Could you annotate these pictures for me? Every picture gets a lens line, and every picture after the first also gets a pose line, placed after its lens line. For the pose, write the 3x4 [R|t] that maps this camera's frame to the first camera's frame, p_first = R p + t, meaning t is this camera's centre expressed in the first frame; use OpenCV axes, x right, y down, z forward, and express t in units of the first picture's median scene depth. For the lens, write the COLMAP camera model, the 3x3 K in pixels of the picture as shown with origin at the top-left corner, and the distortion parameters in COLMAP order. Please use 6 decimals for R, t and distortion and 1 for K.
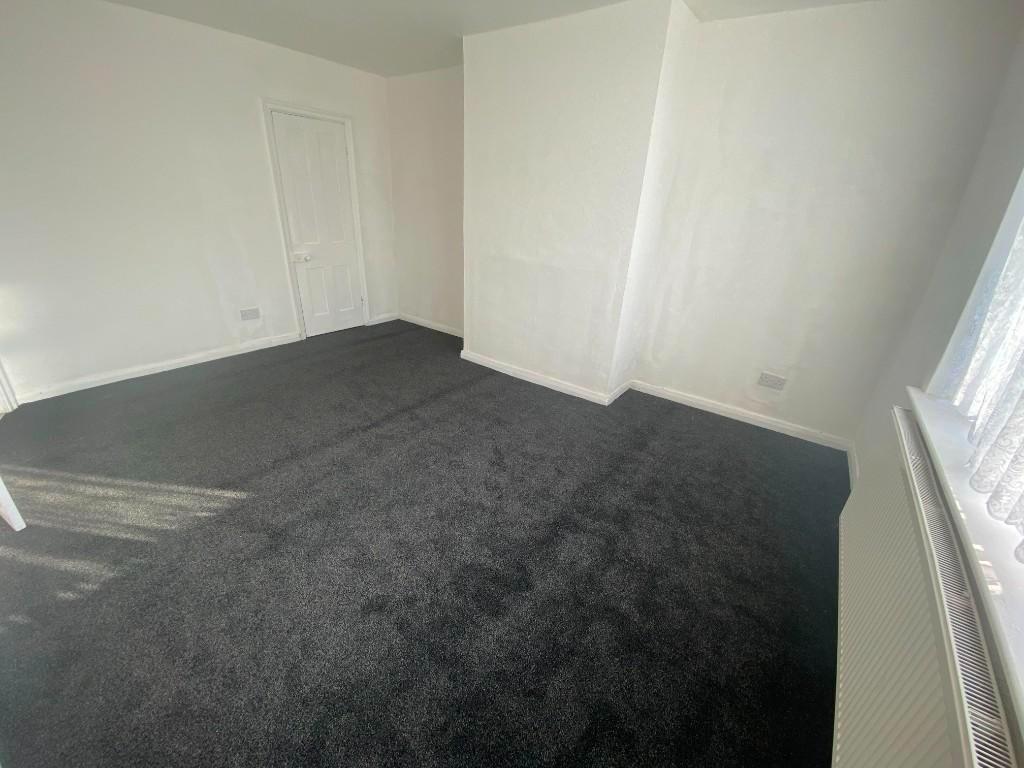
lens RADIAL K [[424.1, 0, 510.4], [0, 424.1, 384.8], [0, 0, 1]] dist [-0.008692, -0.002080]
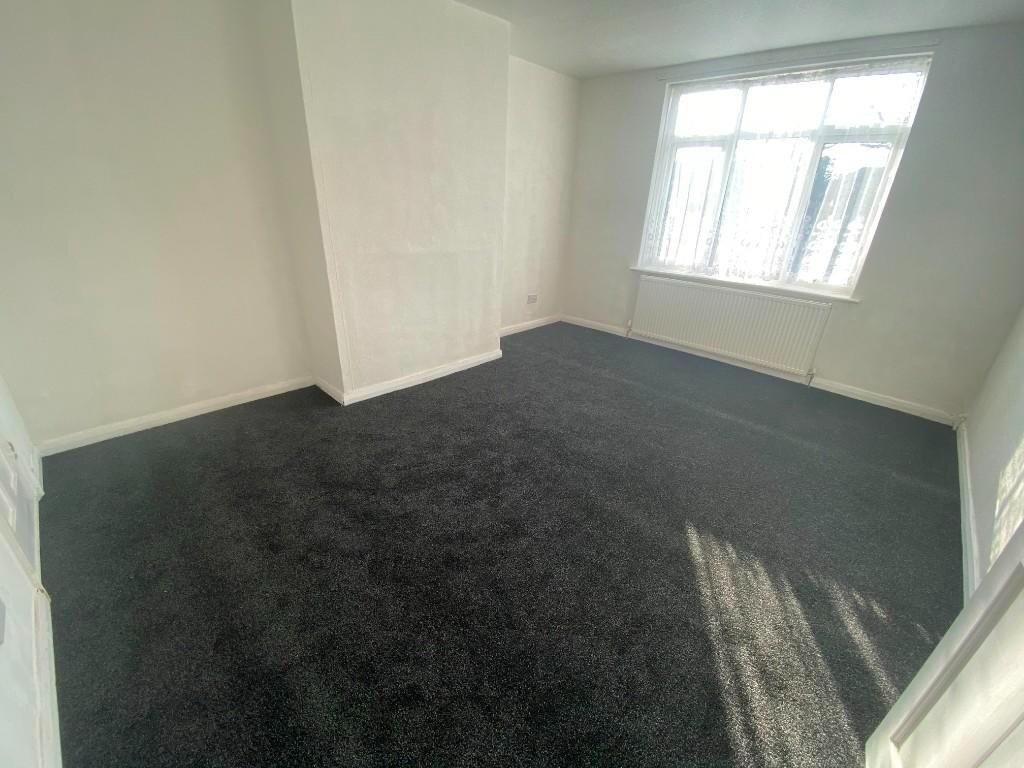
lens RADIAL K [[424.1, 0, 509.6], [0, 424.1, 383.5], [0, 0, 1]] dist [-0.008692, -0.002080]
pose [[0.133158, -0.433395, 0.891313, -0.943578], [0.370414, 0.855912, 0.360843, -0.336947], [-0.919273, 0.282106, 0.274507, 0.707343]]
